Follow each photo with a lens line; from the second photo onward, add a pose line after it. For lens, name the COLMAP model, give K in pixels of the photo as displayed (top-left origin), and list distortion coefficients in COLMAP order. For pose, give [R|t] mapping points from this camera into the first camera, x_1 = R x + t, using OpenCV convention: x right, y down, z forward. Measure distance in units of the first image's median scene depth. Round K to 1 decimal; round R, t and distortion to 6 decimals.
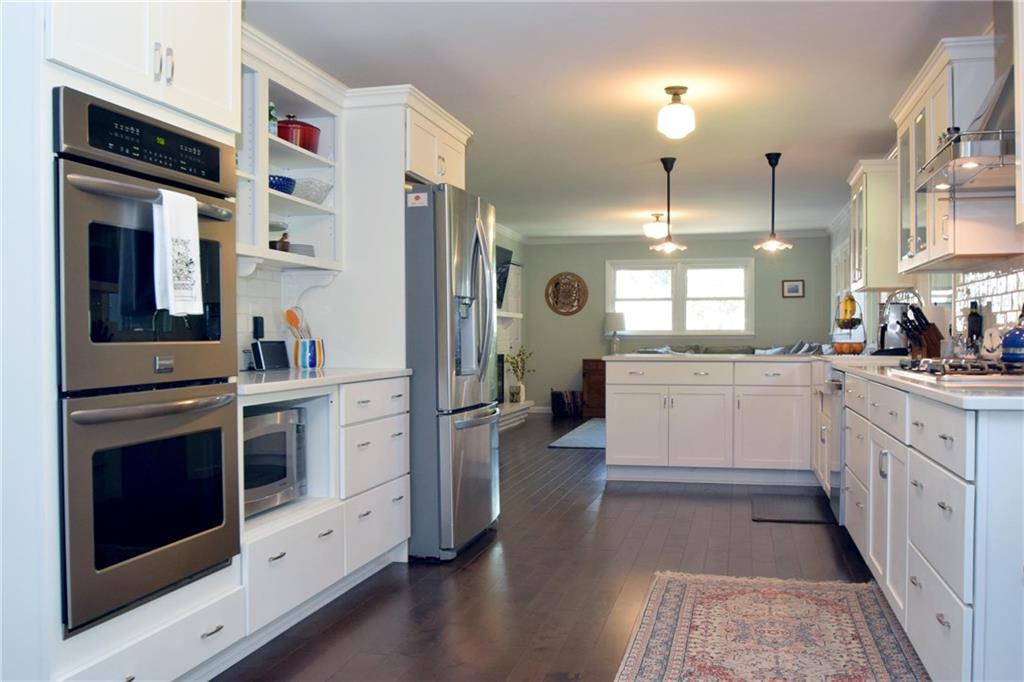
lens RADIAL K [[954.0, 0, 512.0], [0, 954.0, 341.0], [0, 0, 1]] dist [-0.018588, -0.007105]
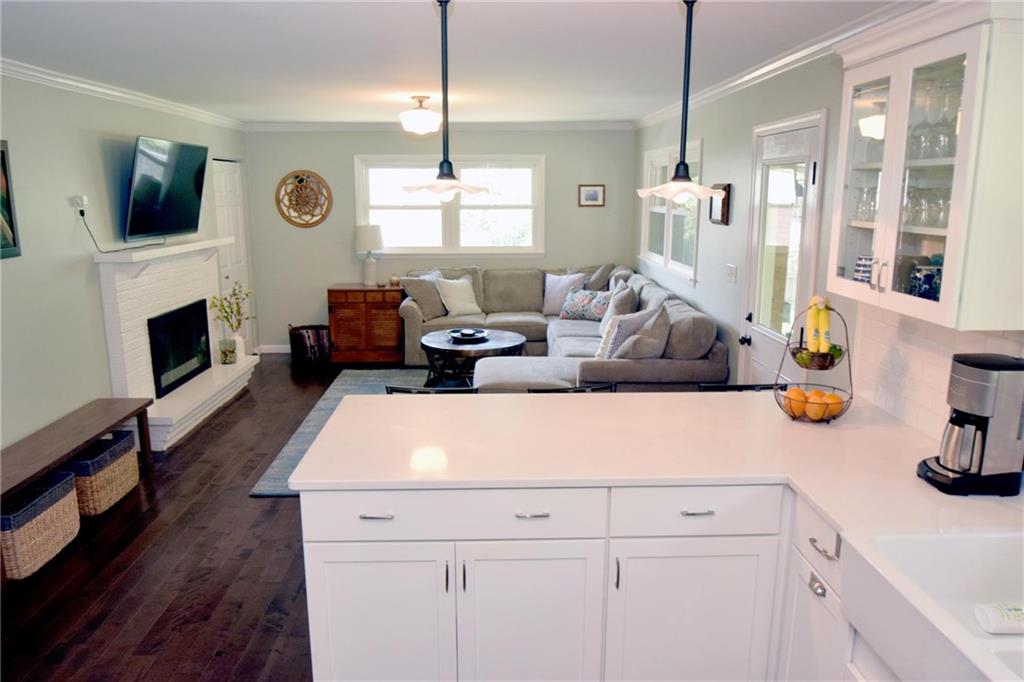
lens RADIAL K [[742.4, 0, 512.0], [0, 742.4, 341.0], [0, 0, 1]] dist [-0.047376, 0.001062]
pose [[0.964412, -0.052953, 0.259048, 0.061456], [0.000996, 0.980461, 0.196711, -0.056831], [-0.264403, -0.189453, 0.945621, 0.398381]]
